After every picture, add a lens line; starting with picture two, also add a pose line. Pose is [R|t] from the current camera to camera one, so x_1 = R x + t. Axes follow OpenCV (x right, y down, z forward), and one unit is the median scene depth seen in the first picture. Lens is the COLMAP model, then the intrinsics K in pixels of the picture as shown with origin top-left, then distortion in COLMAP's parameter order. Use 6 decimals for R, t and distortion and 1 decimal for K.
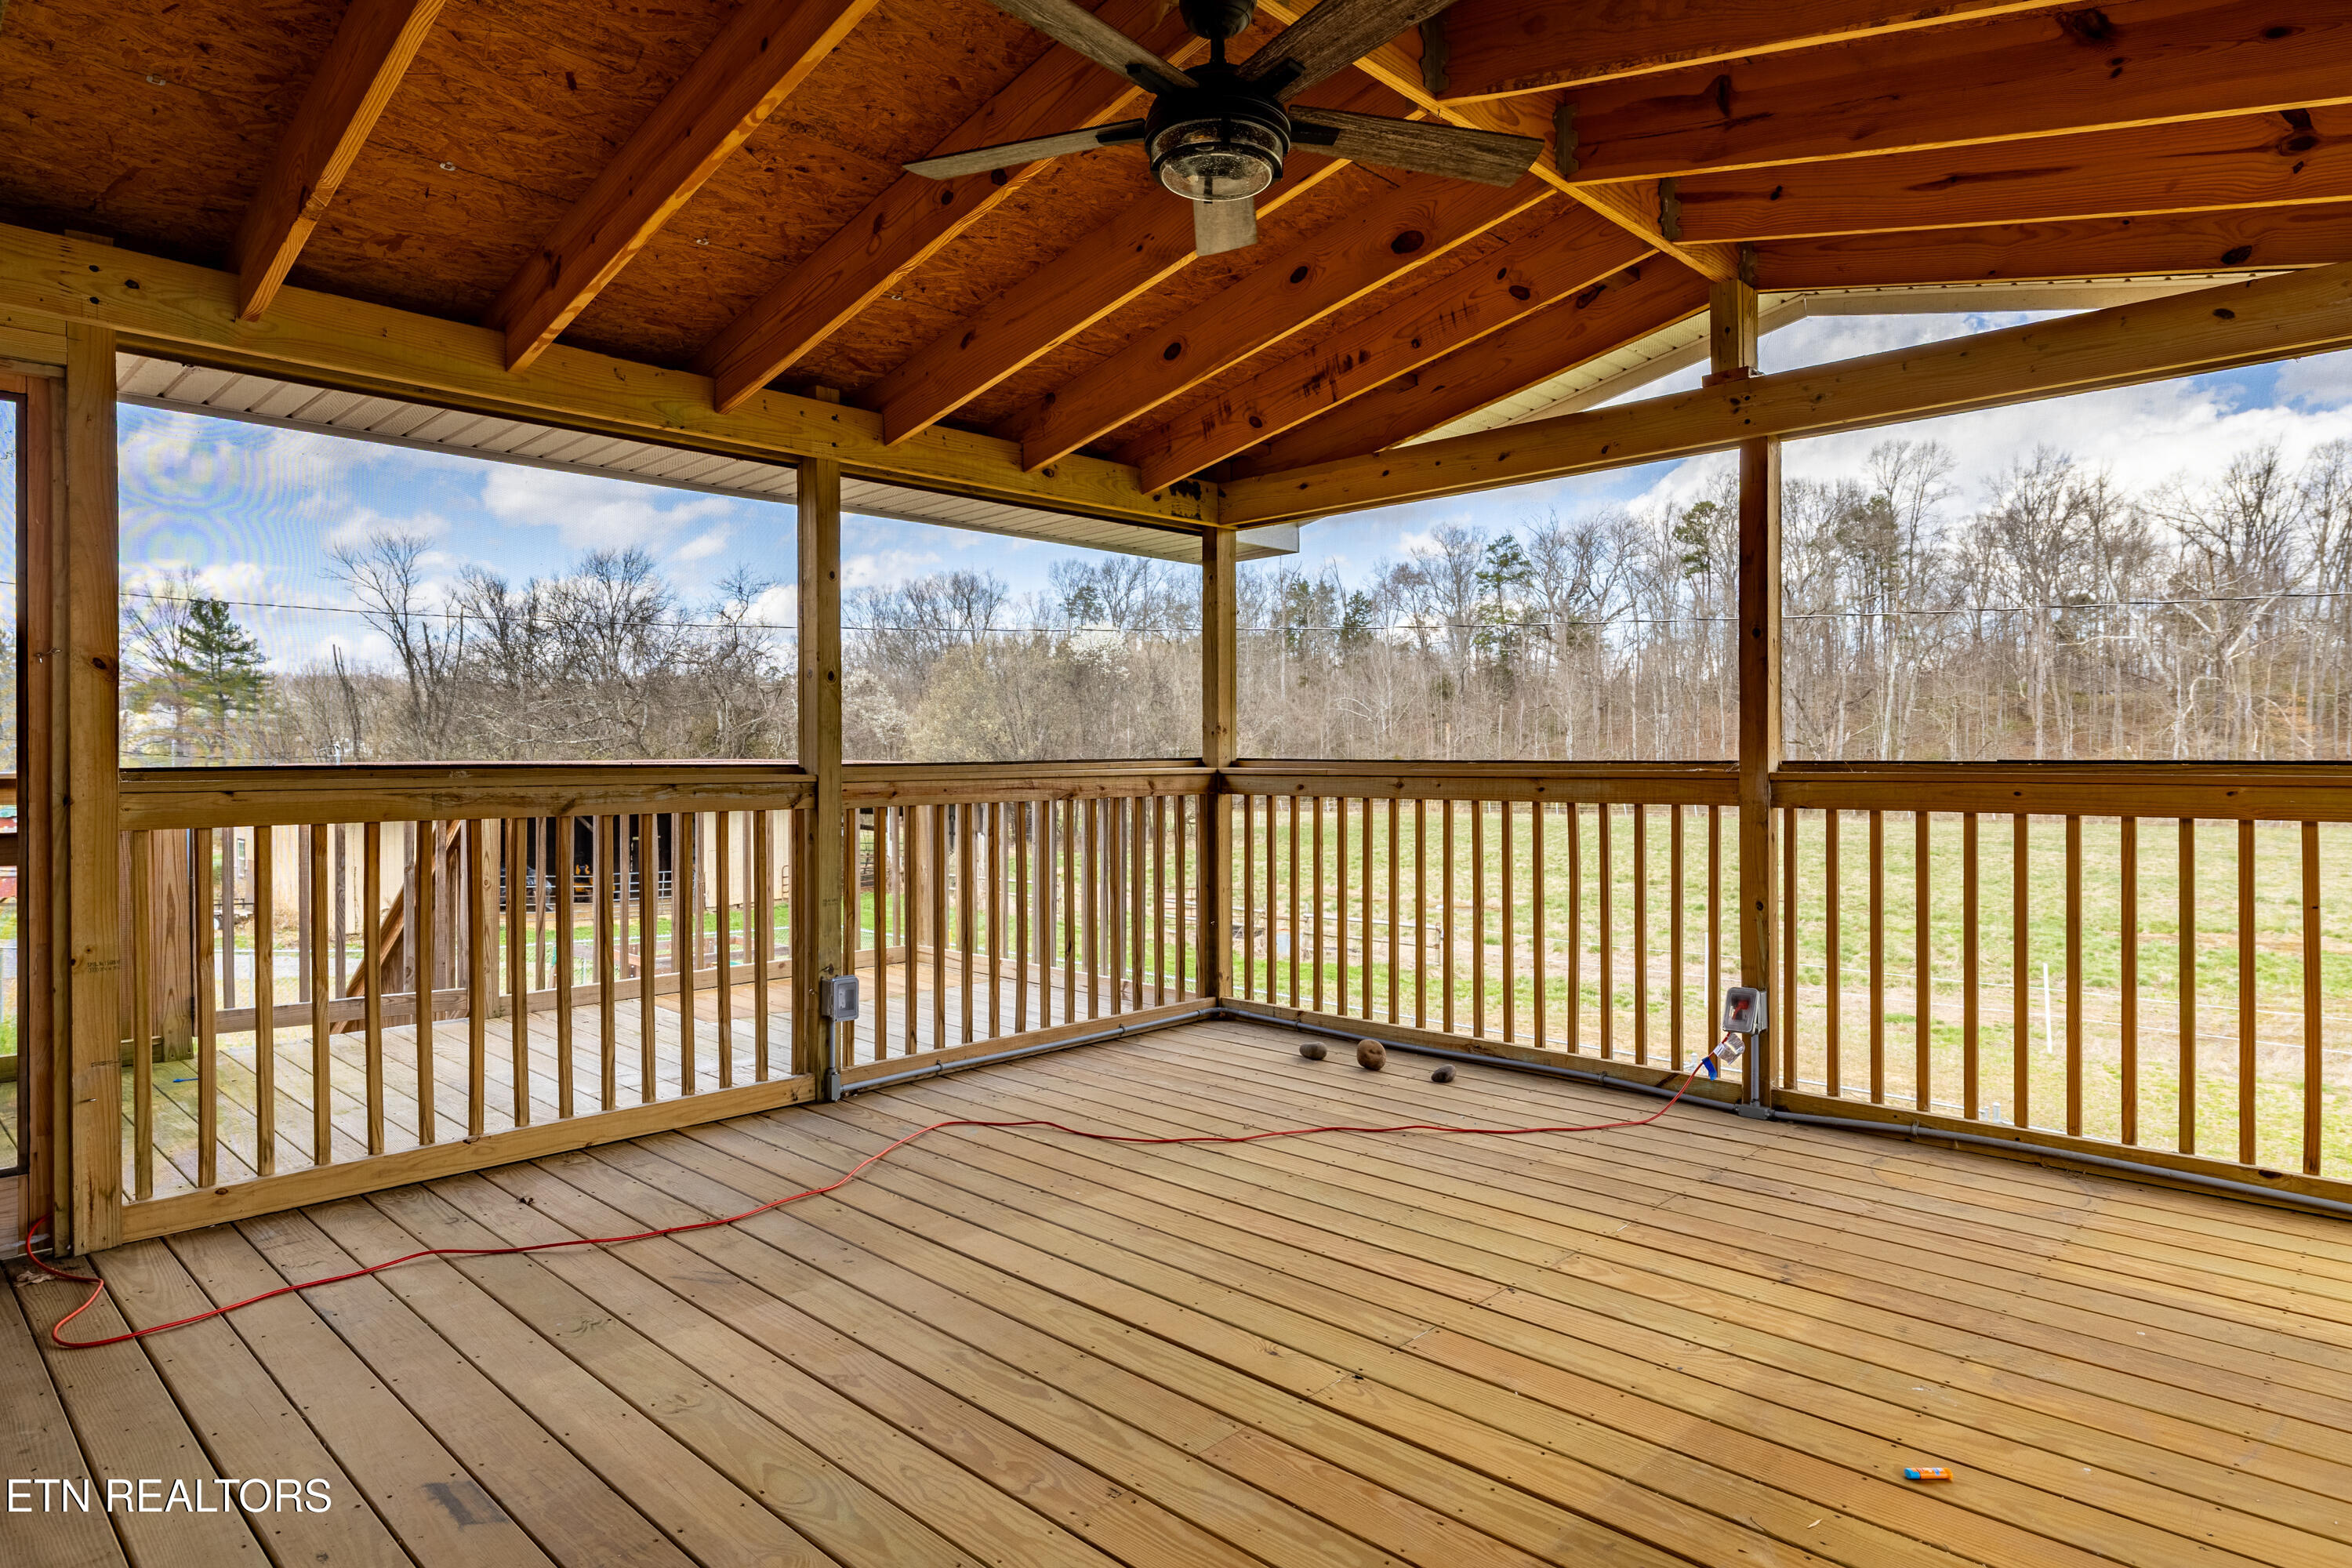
lens RADIAL K [[1318.0, 0, 1160.1], [0, 1318.0, 772.1], [0, 0, 1]] dist [0.004730, 0.000178]
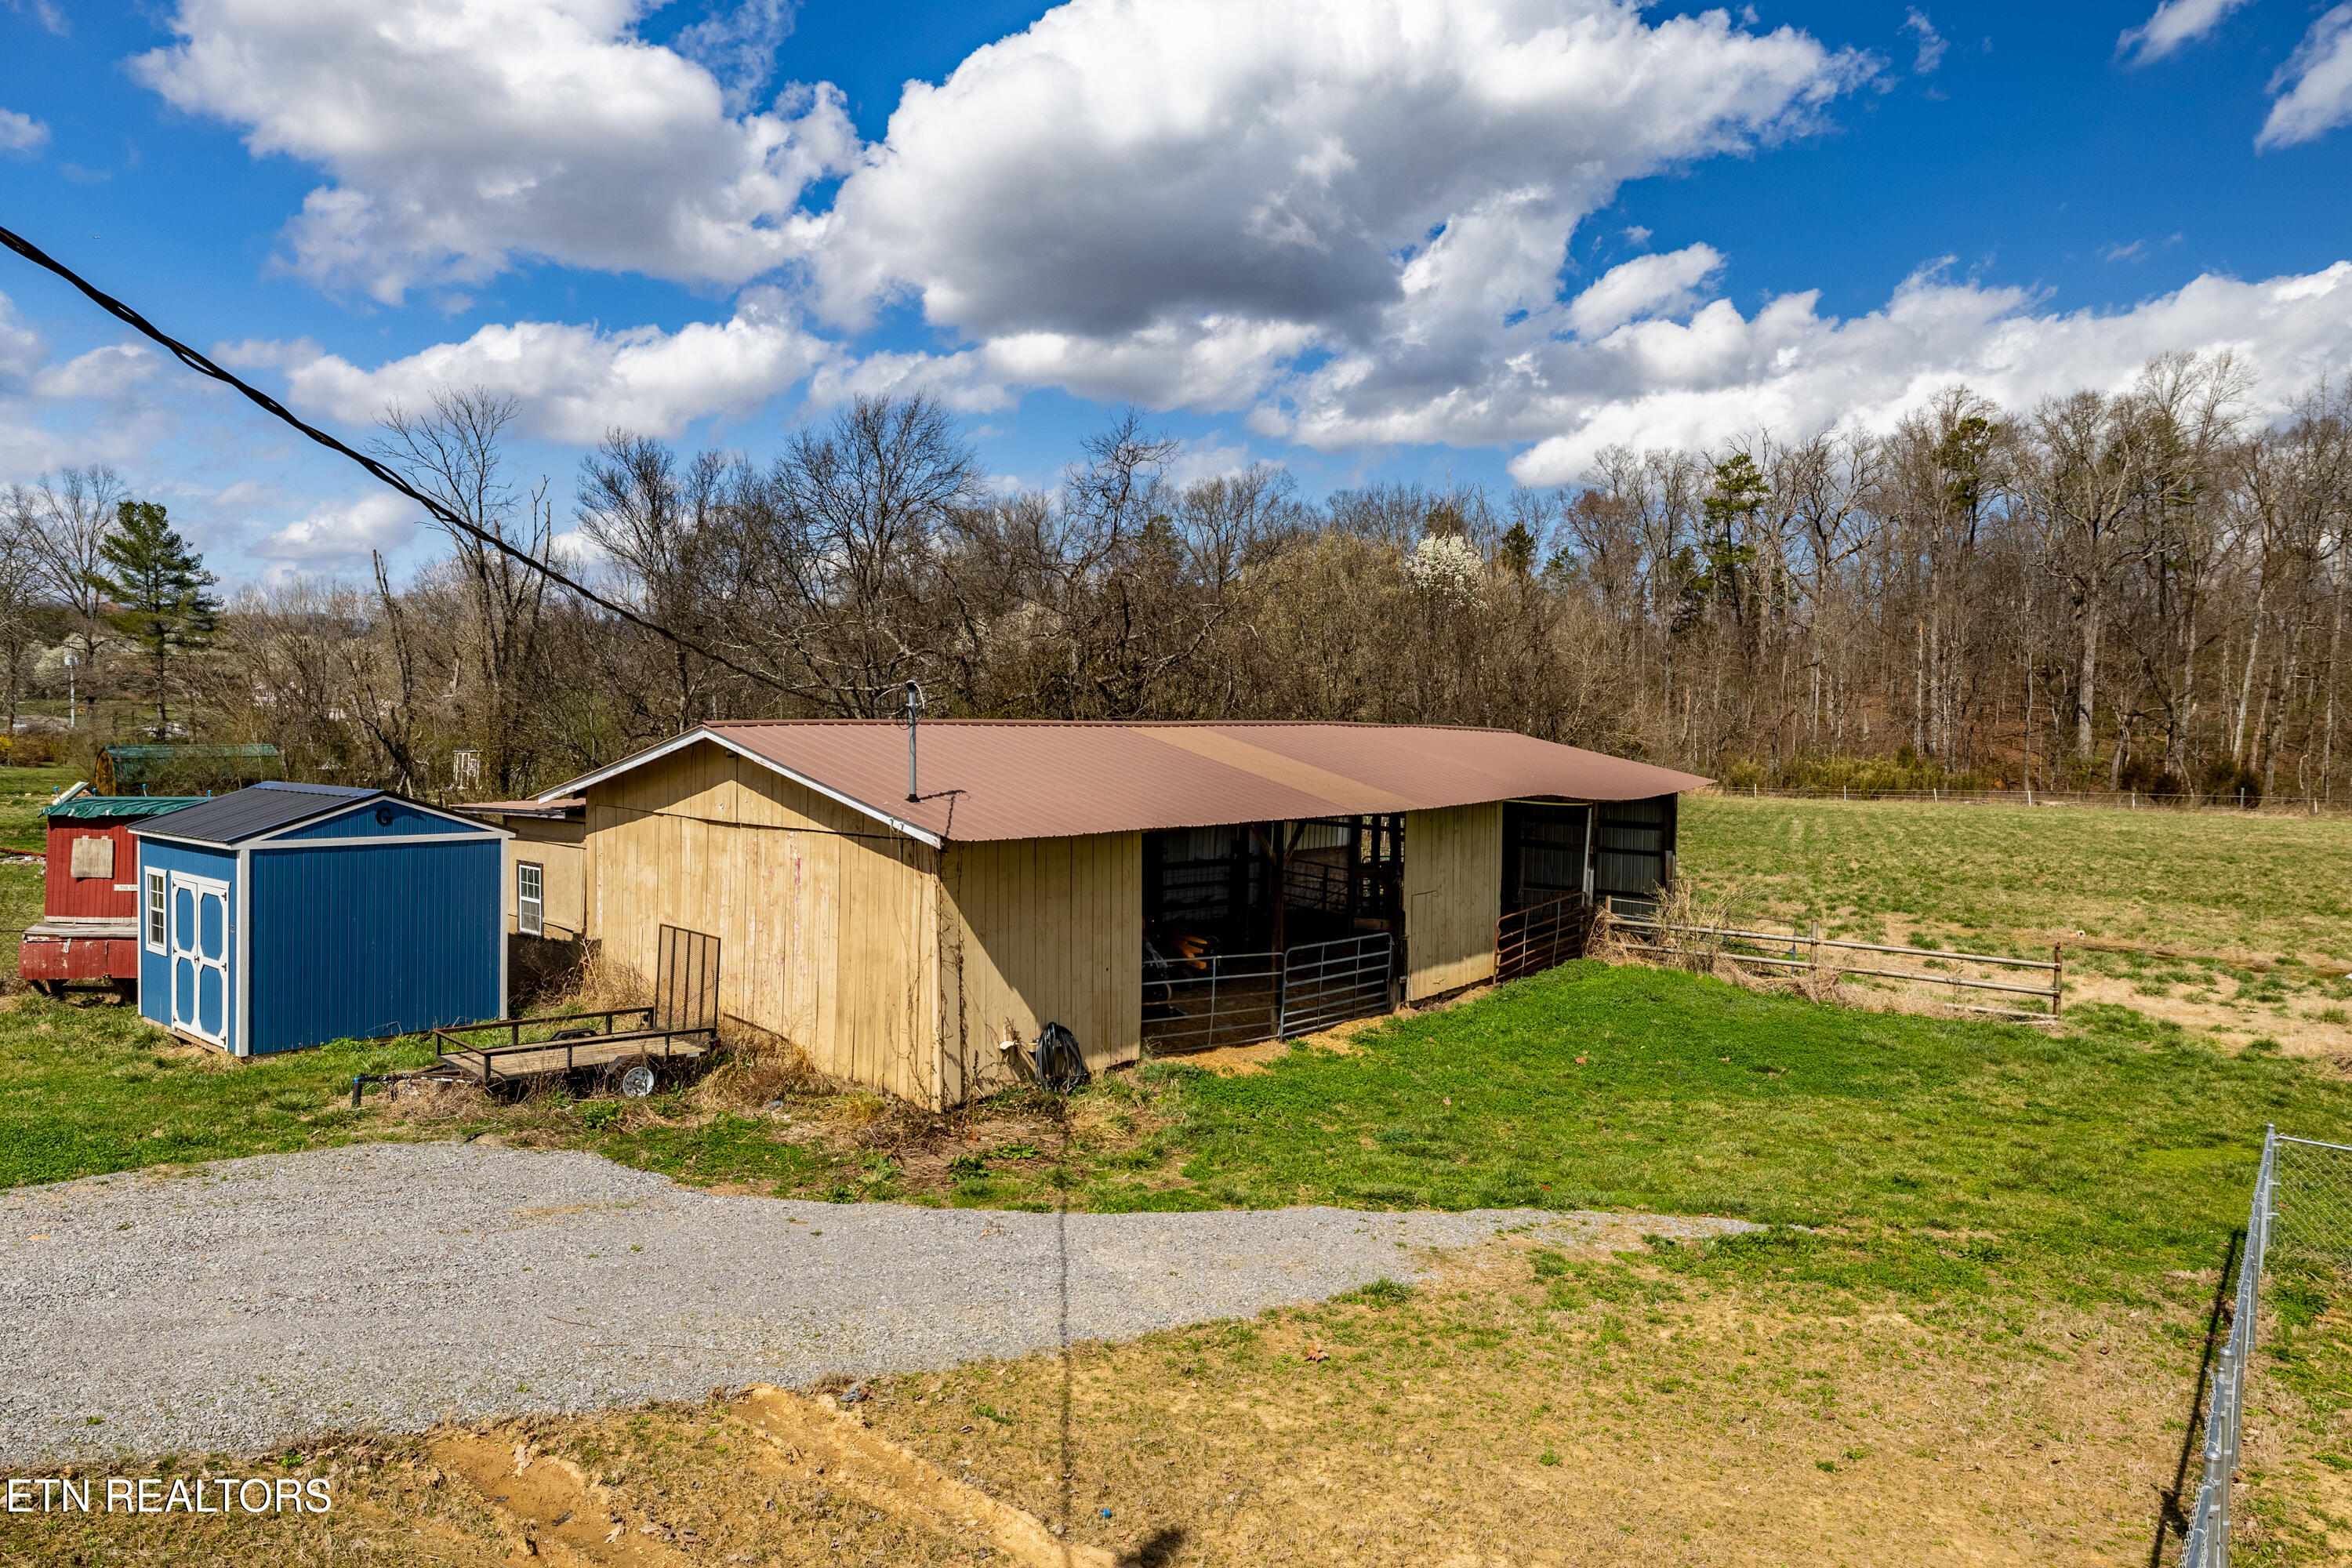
lens RADIAL K [[1483.7, 0, 1176.2], [0, 1483.7, 792.1], [0, 0, 1]] dist [0.002803, 0.000760]
pose [[0.999736, 0.014492, 0.017823, -0.103776], [-0.015127, 0.999238, 0.035988, 0.000866], [-0.017288, -0.036248, 0.999193, 0.086536]]
